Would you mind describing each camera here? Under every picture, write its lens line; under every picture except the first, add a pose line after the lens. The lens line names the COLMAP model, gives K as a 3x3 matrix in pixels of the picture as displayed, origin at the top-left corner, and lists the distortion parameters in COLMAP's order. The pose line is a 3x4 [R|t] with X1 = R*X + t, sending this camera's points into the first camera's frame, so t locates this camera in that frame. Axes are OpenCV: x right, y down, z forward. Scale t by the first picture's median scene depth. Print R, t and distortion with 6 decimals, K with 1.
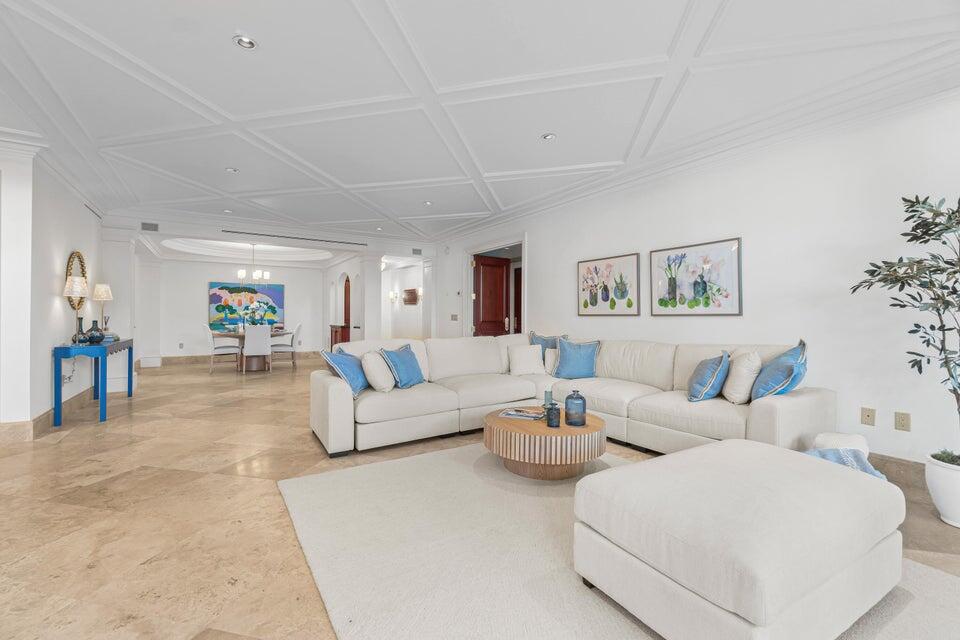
lens RADIAL K [[418.7, 0, 476.8], [0, 418.7, 314.3], [0, 0, 1]] dist [-0.003898, 0.000782]
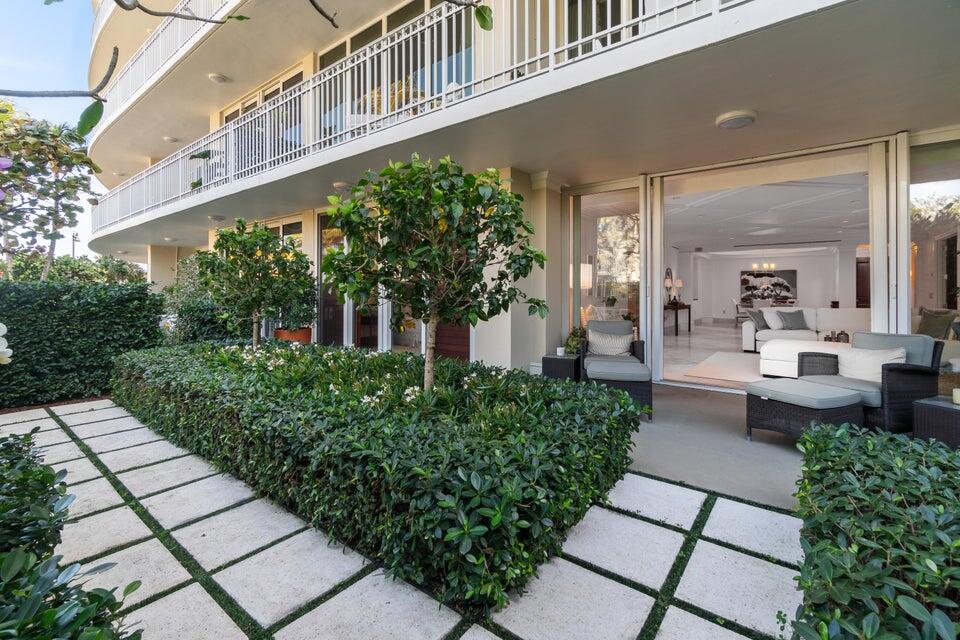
lens RADIAL K [[418.7, 0, 476.6], [0, 418.7, 290.8], [0, 0, 1]] dist [-0.003898, 0.000782]
pose [[0.340813, -0.004817, -0.940119, 0.963953], [0.009687, 0.999952, -0.001611, -0.023692], [0.940081, -0.008558, 0.340843, -0.897964]]
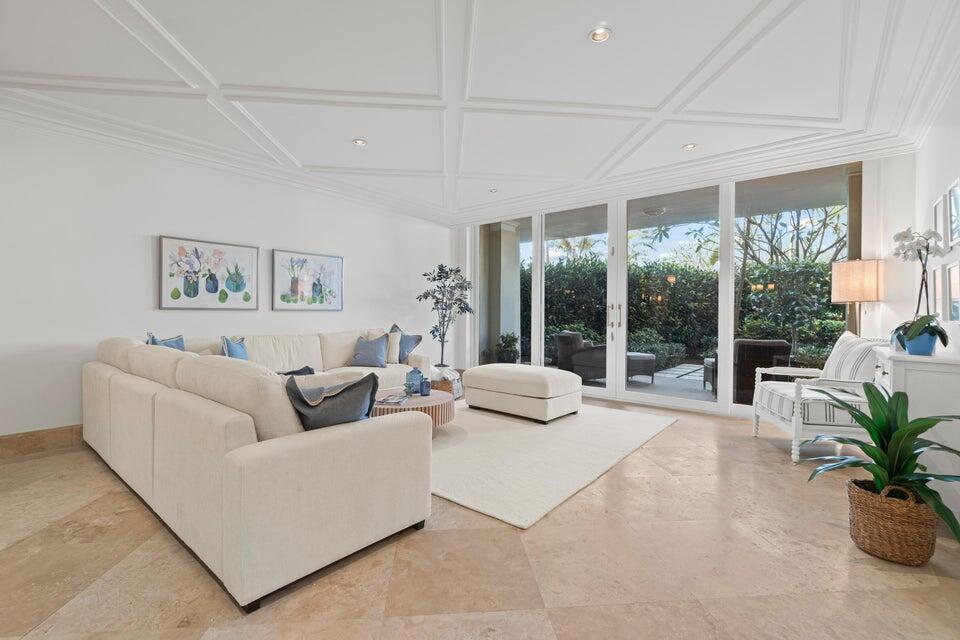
lens RADIAL K [[418.7, 0, 476.4], [0, 418.7, 315.5], [0, 0, 1]] dist [-0.003898, 0.000782]
pose [[-0.310786, -0.011537, 0.950410, -0.664414], [-0.013477, 0.999879, 0.007730, 0.001310], [-0.950384, -0.010406, -0.310904, 0.749227]]
